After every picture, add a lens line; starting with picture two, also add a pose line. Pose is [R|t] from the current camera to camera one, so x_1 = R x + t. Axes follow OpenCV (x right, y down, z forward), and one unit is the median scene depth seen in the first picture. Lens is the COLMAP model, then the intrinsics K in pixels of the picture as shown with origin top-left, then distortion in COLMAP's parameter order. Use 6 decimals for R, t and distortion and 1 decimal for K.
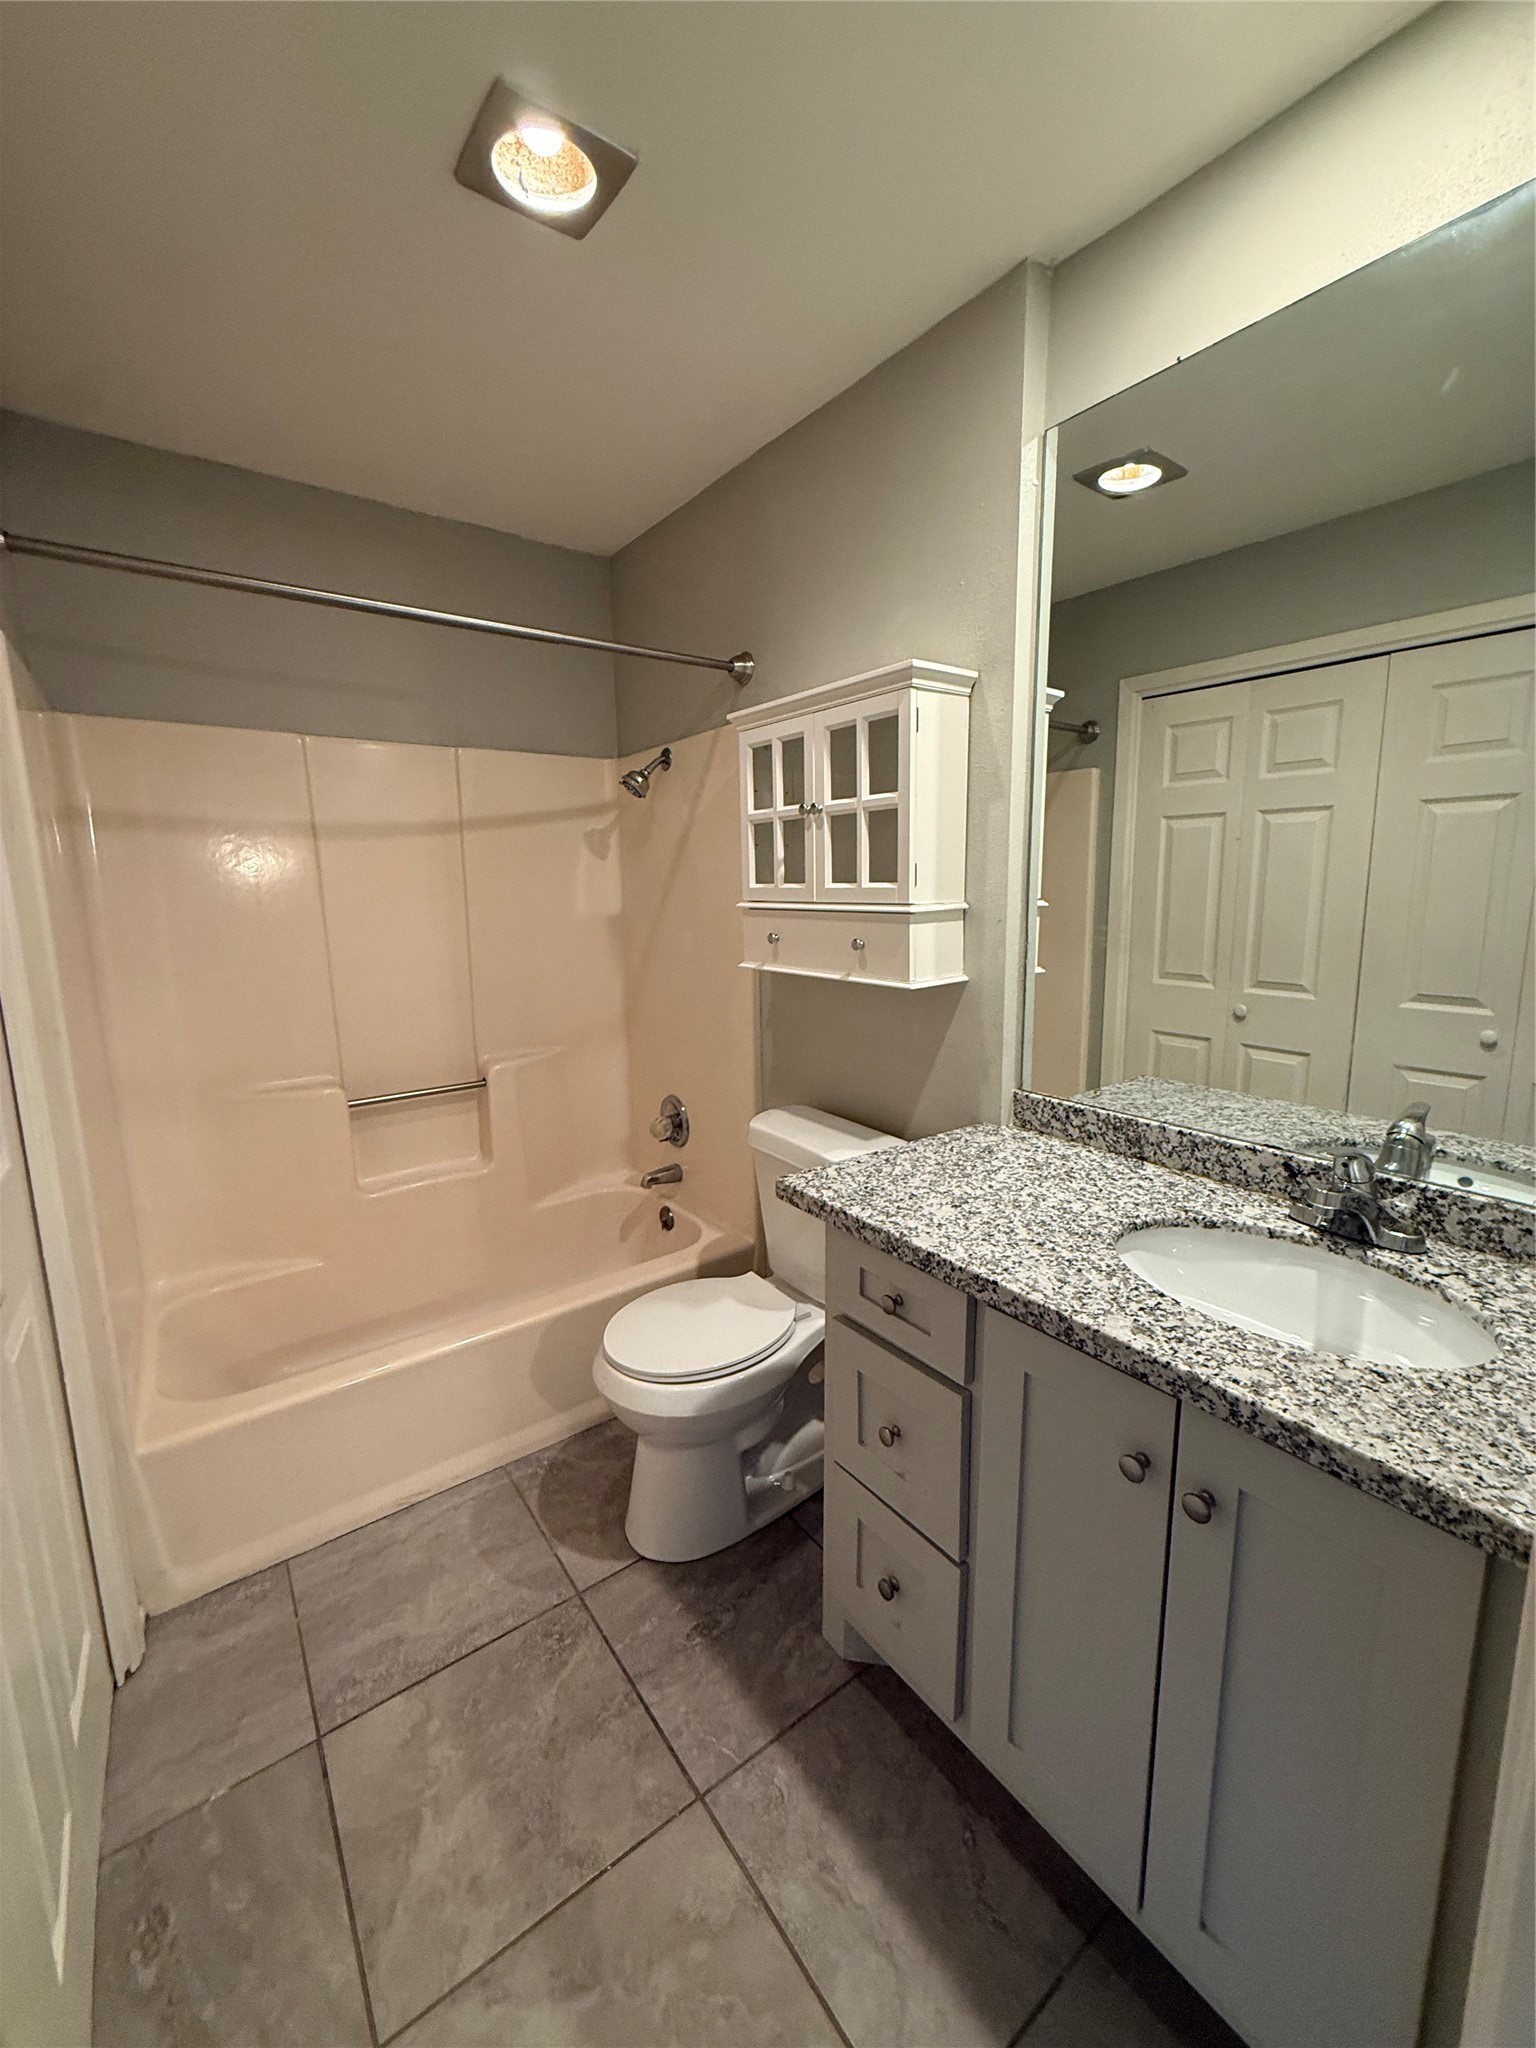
lens RADIAL K [[816.8, 0, 767.3], [0, 816.8, 1016.6], [0, 0, 1]] dist [-0.001328, 0.000019]
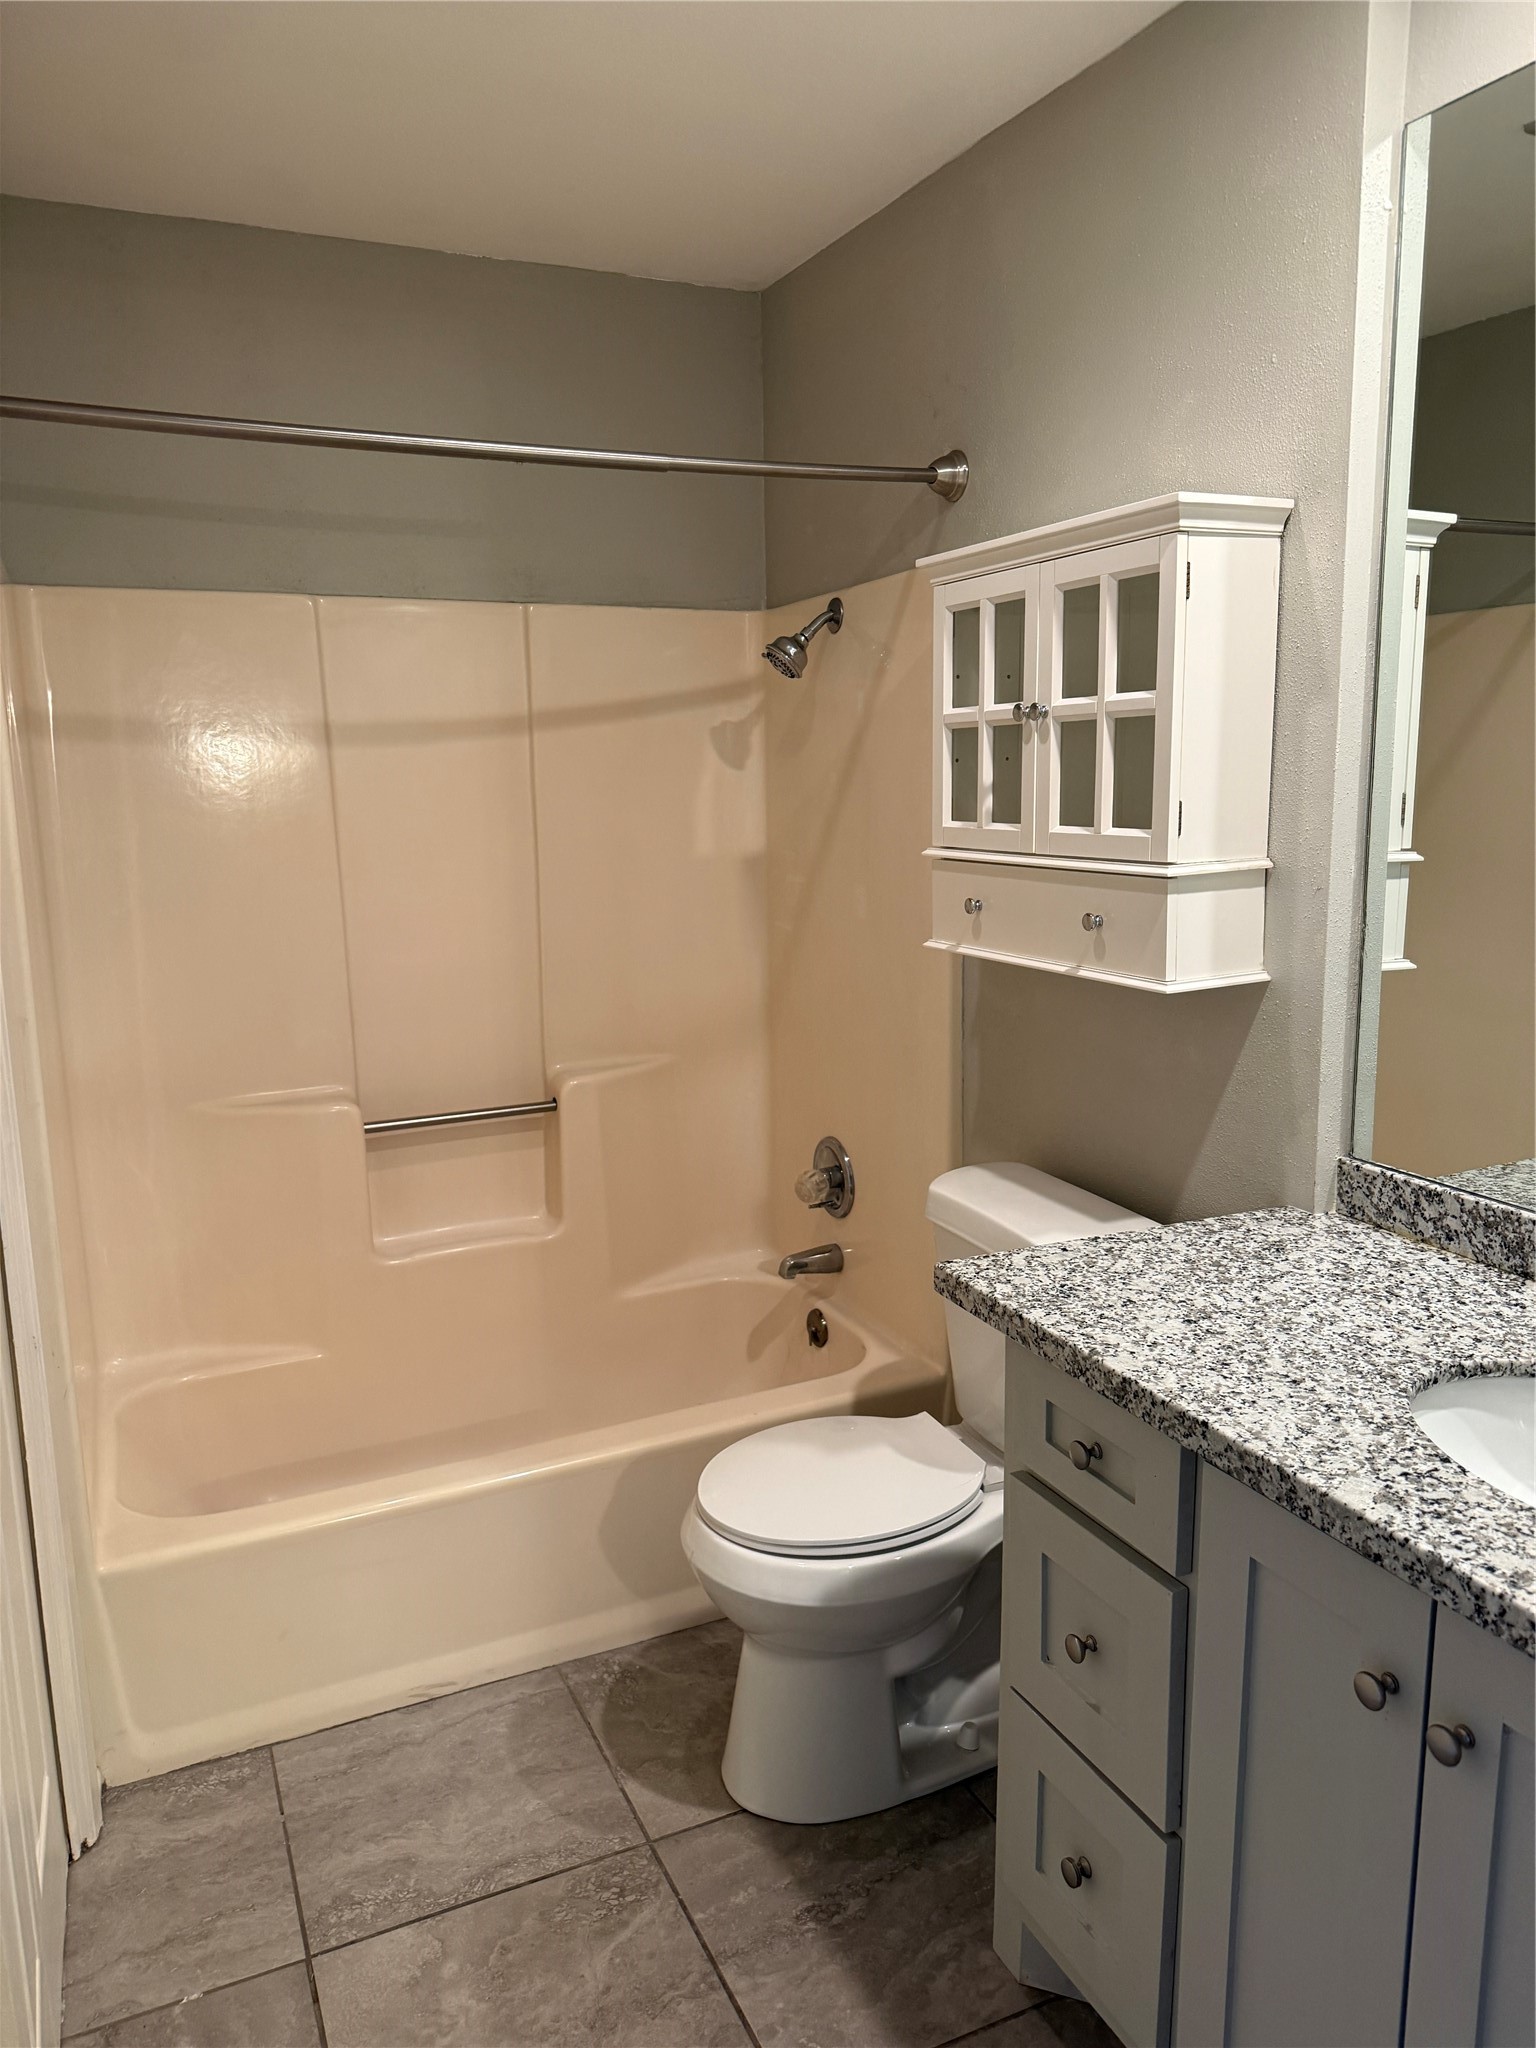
lens RADIAL K [[1440.2, 0, 763.0], [0, 1440.2, 1022.2], [0, 0, 1]] dist [0.073561, -0.107050]
pose [[0.978749, 0.033429, -0.202319, 0.092144], [-0.030493, 0.999380, 0.017611, -0.020601], [0.202783, -0.011067, 0.979161, -0.193991]]
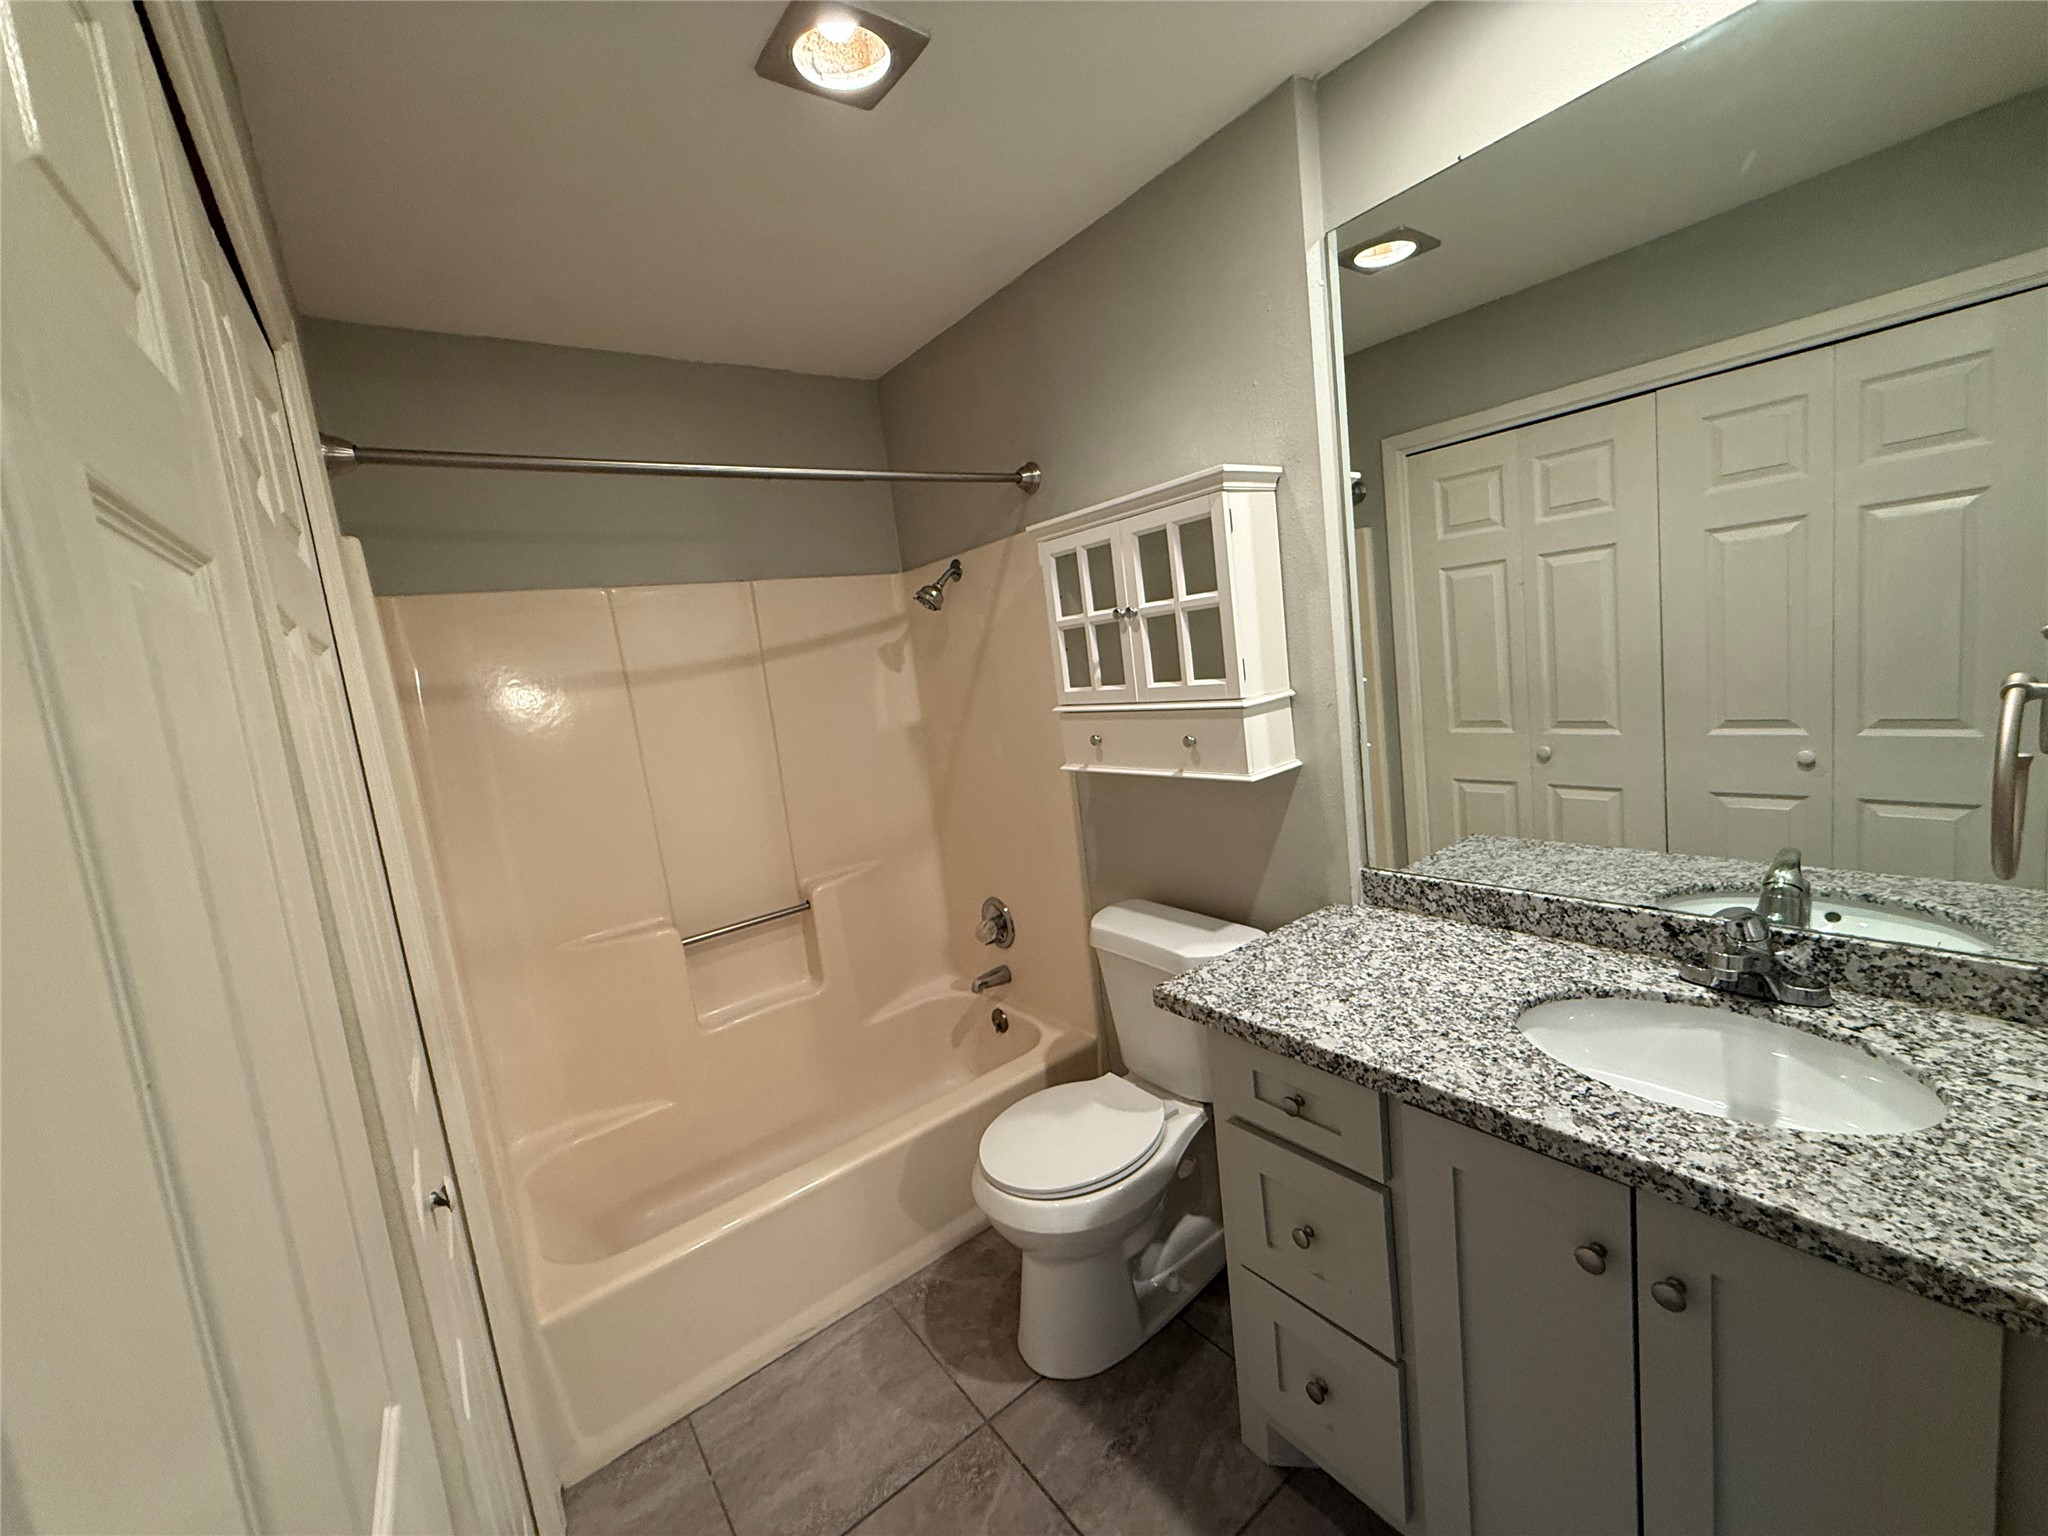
lens RADIAL K [[816.8, 0, 1015.8], [0, 816.8, 764.2], [0, 0, 1]] dist [-0.001328, 0.000019]
pose [[0.994243, -0.106803, -0.008584, -0.101128], [0.106498, 0.993850, -0.030338, -0.053805], [0.011772, 0.029249, 0.999503, -0.015847]]
